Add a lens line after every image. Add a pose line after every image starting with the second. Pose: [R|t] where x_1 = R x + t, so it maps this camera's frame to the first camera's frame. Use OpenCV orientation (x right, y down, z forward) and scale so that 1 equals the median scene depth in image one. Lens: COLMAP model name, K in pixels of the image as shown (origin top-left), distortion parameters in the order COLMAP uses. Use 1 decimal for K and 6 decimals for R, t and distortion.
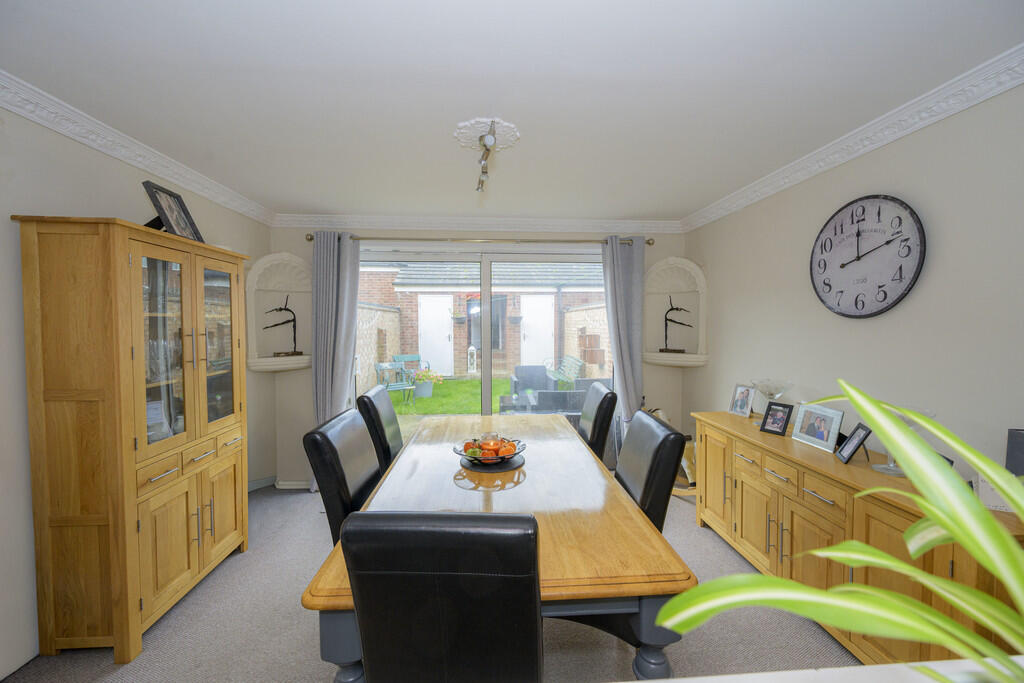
lens RADIAL K [[397.8, 0, 511.3], [0, 397.8, 332.4], [0, 0, 1]] dist [-0.000192, -0.000087]
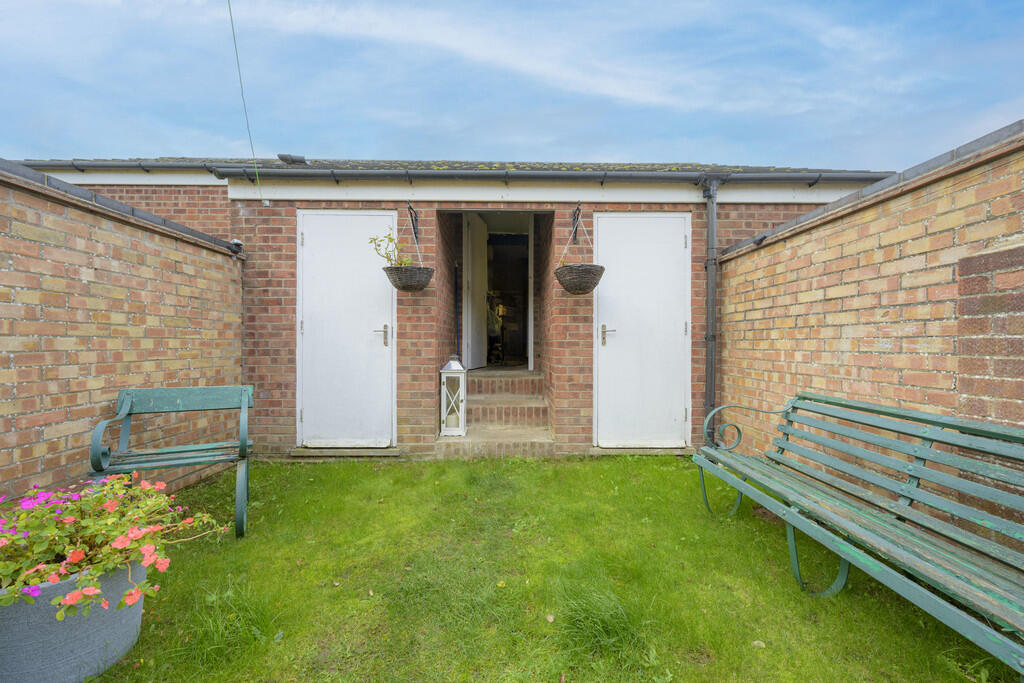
lens RADIAL K [[397.8, 0, 527.2], [0, 397.8, 319.2], [0, 0, 1]] dist [-0.000192, -0.000087]
pose [[0.999696, 0.007213, -0.023570, -0.026923], [-0.009183, 0.996374, -0.084583, 0.030360], [0.022875, 0.084773, 0.996138, 0.713377]]
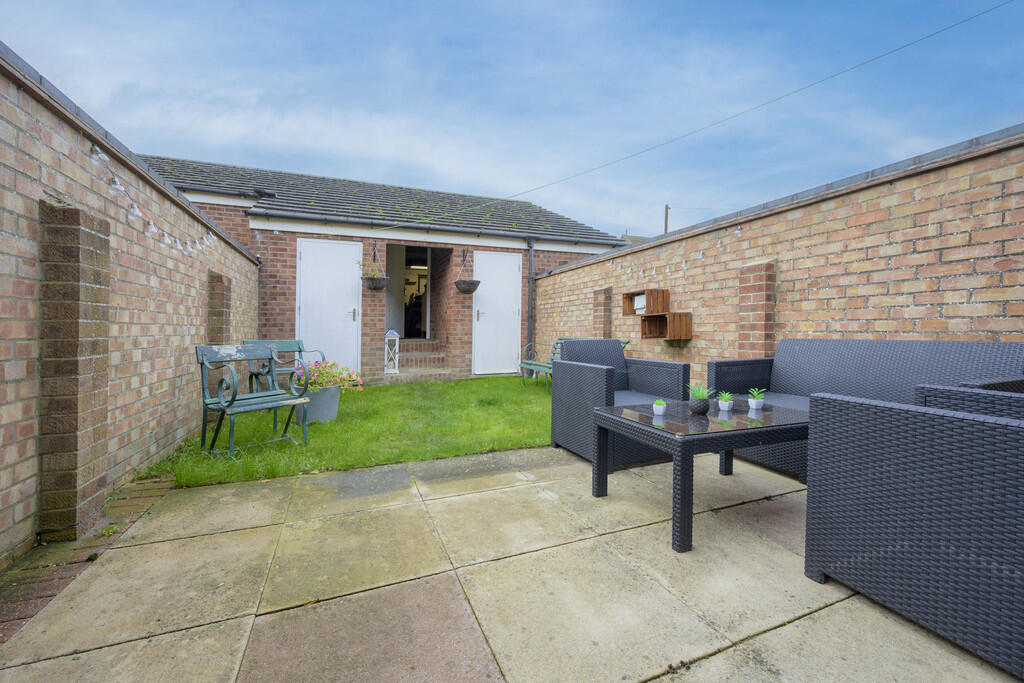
lens RADIAL K [[397.8, 0, 512.7], [0, 397.8, 318.3], [0, 0, 1]] dist [-0.000192, -0.000087]
pose [[0.949258, 0.011017, 0.314306, -0.127917], [0.006290, 0.998521, -0.053998, 0.056687], [-0.314436, 0.053235, 0.947785, 0.397247]]
